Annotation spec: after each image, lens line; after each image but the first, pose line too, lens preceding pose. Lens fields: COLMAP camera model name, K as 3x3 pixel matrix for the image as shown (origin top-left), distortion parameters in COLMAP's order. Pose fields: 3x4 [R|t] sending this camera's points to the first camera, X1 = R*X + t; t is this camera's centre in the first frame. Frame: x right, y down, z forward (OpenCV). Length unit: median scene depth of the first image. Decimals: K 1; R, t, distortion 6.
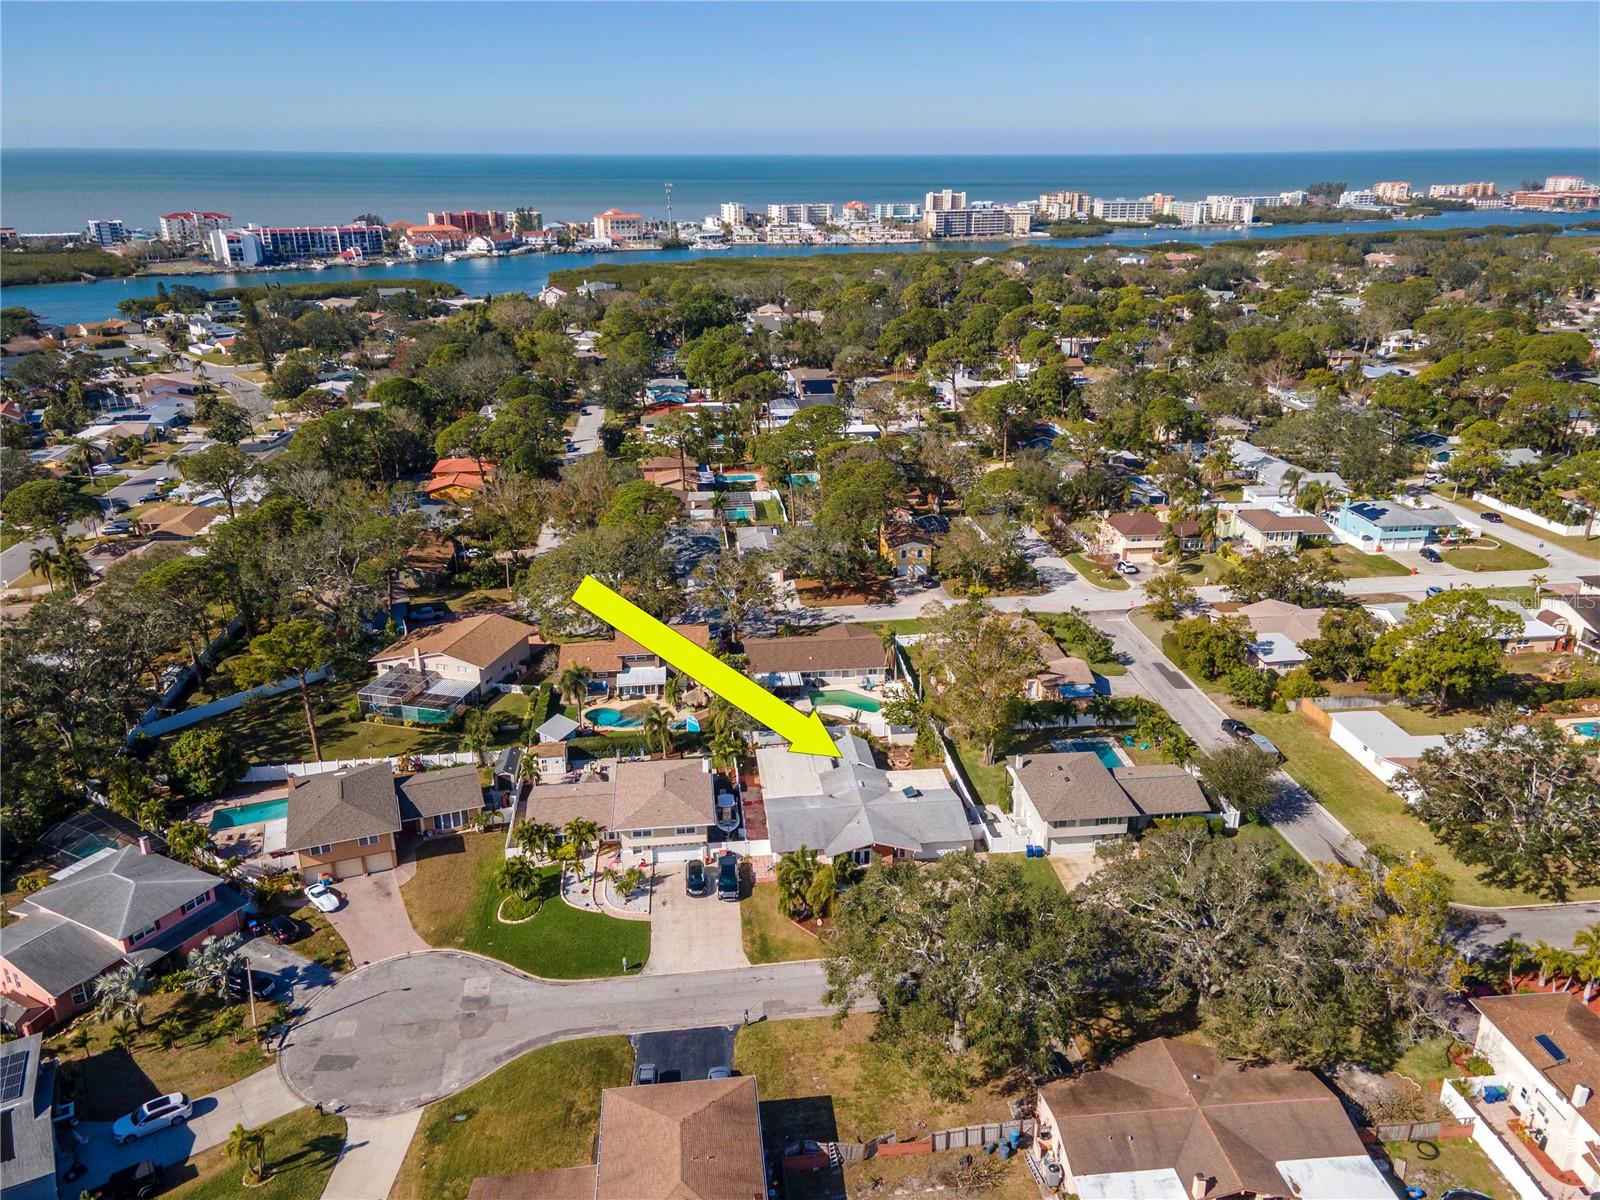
lens RADIAL K [[1177.6, 0, 806.2], [0, 1177.6, 585.0], [0, 0, 1]] dist [0.044285, 0.010115]
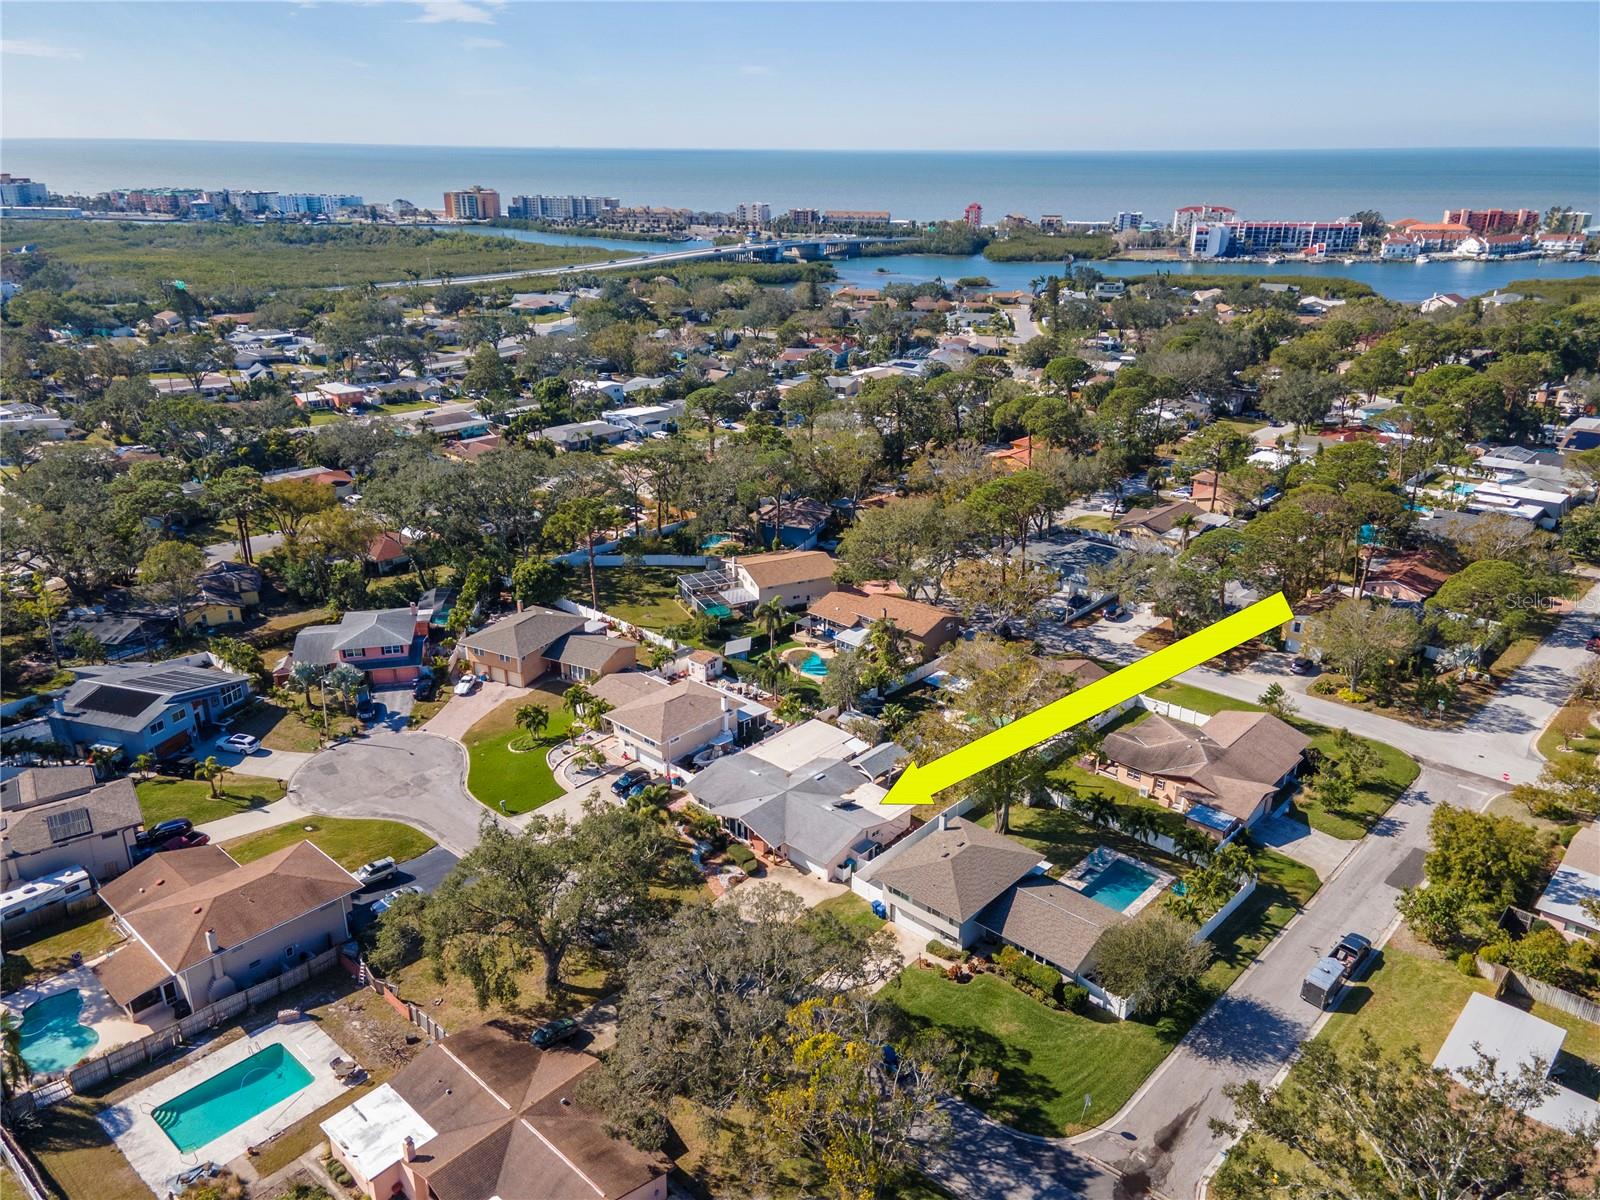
lens RADIAL K [[1156.6, 0, 808.0], [0, 1156.6, 581.6], [0, 0, 1]] dist [0.052006, 0.011446]
pose [[0.658098, 0.268959, -0.703256, 0.542452], [-0.266459, 0.956772, 0.116567, -0.078215], [0.704207, 0.110676, 0.701316, 0.238747]]
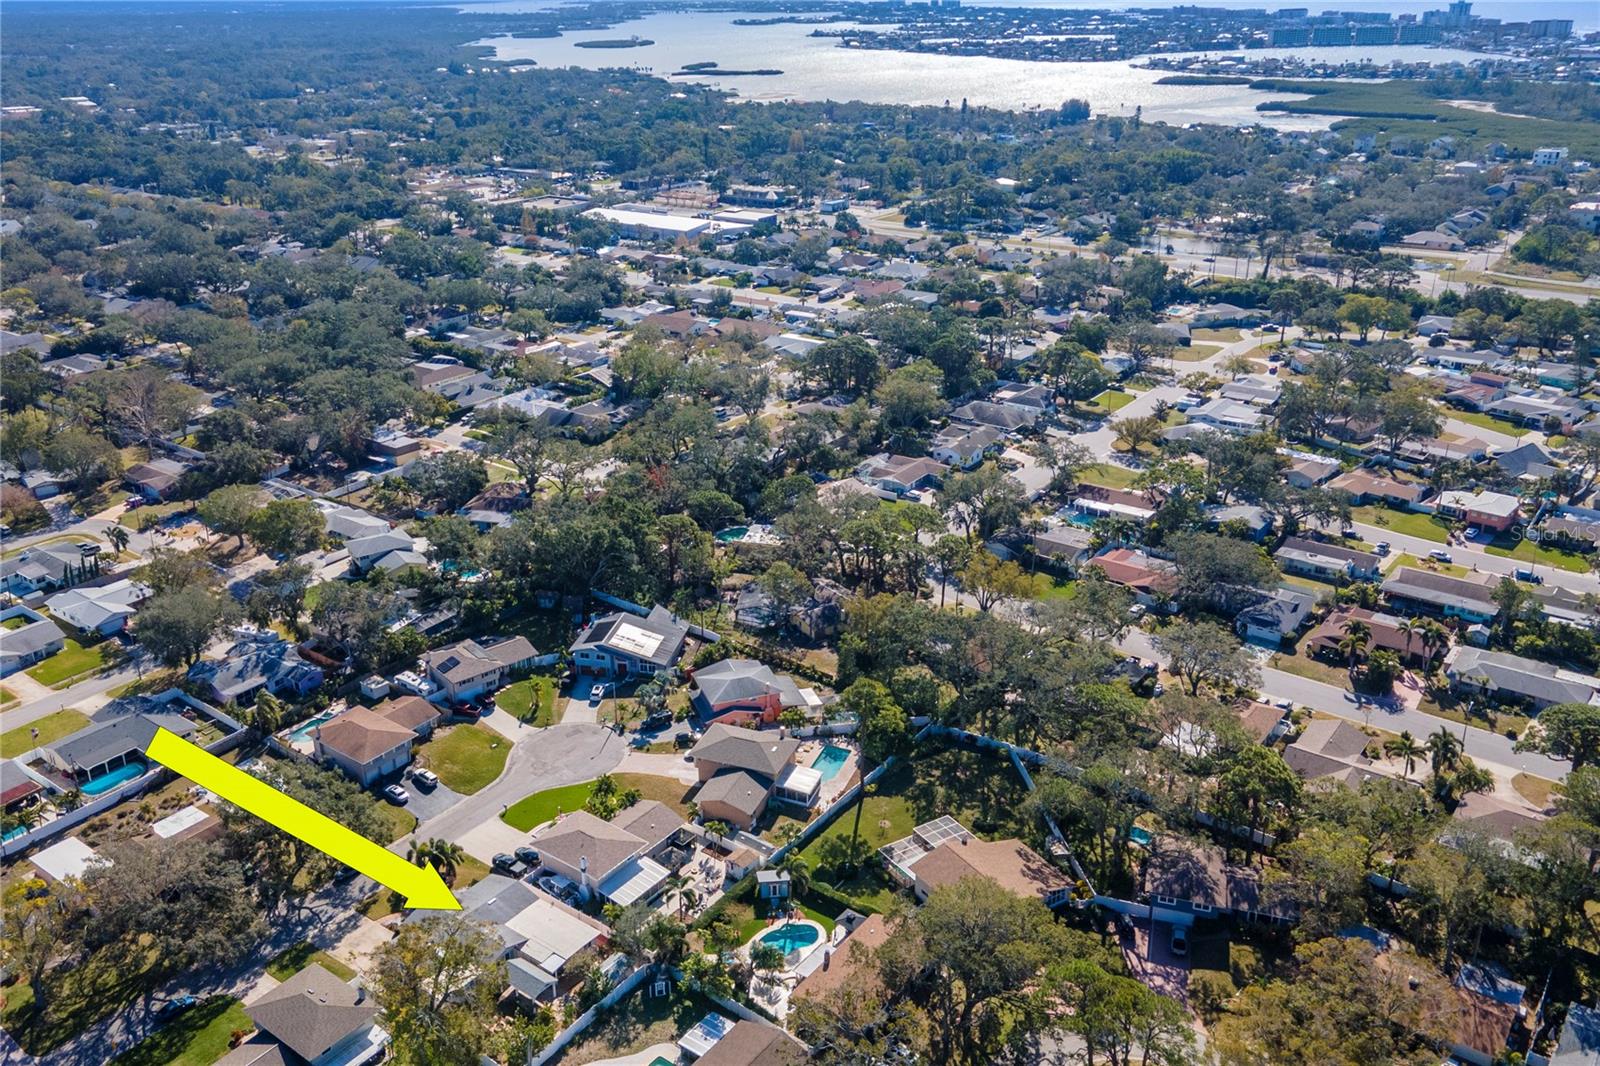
lens RADIAL K [[1290.6, 0, 800.0], [0, 1290.6, 533.0], [0, 0, 1]] dist [0.002641, 0.086783]
pose [[-0.674286, 0.293843, -0.677491, 0.473583], [-0.250973, 0.771634, 0.584460, -0.792342], [0.694515, 0.564125, -0.446556, 1.260988]]
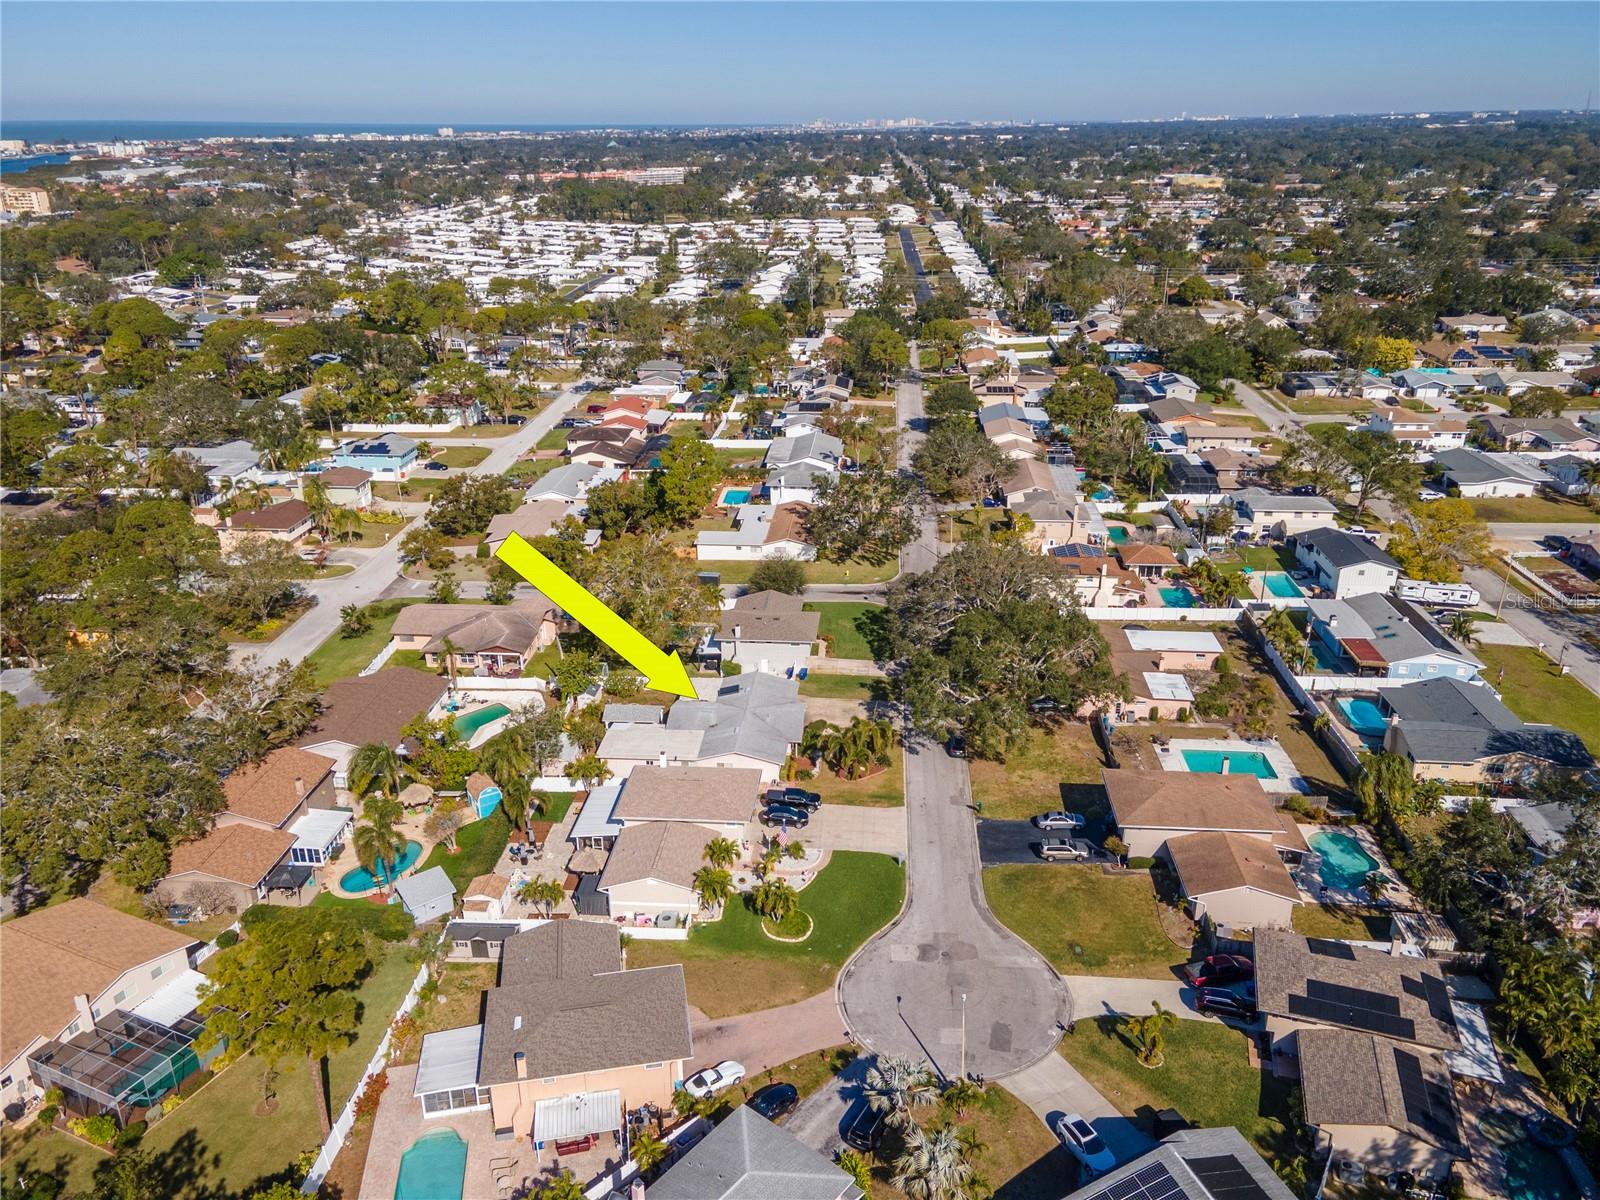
lens RADIAL K [[1177.6, 0, 806.2], [0, 1177.6, 585.0], [0, 0, 1]] dist [0.044285, 0.010115]
pose [[0.192259, -0.356140, 0.914440, -0.717581], [0.340561, 0.898127, 0.278184, -0.164106], [-0.920356, 0.257939, 0.293961, 0.454649]]
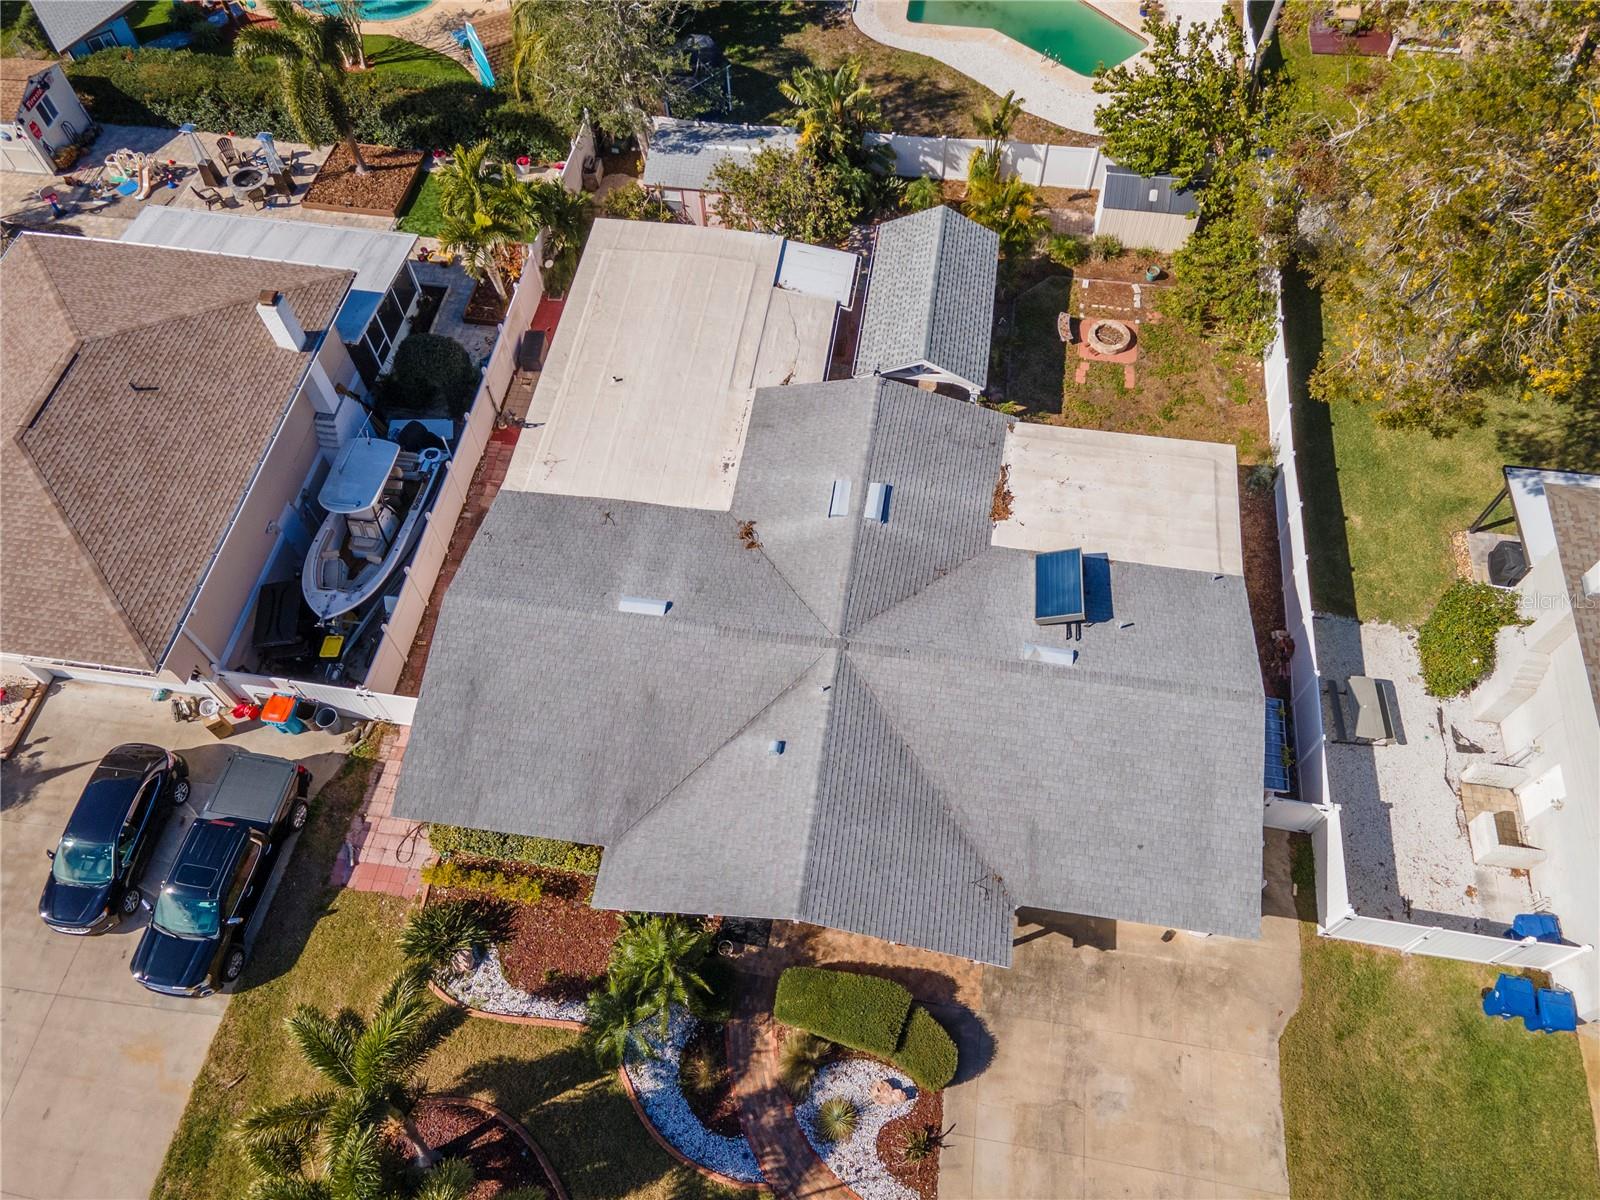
lens RADIAL K [[1160.0, 0, 800.0], [0, 1160.0, 600.0], [0, 0, 1]] dist [0.049854, 0.009210]
pose [[0.965303, 0.216919, -0.145387, 0.056617], [-0.079738, 0.775010, 0.626898, 0.025473], [0.248662, -0.593553, 0.765416, 0.637785]]
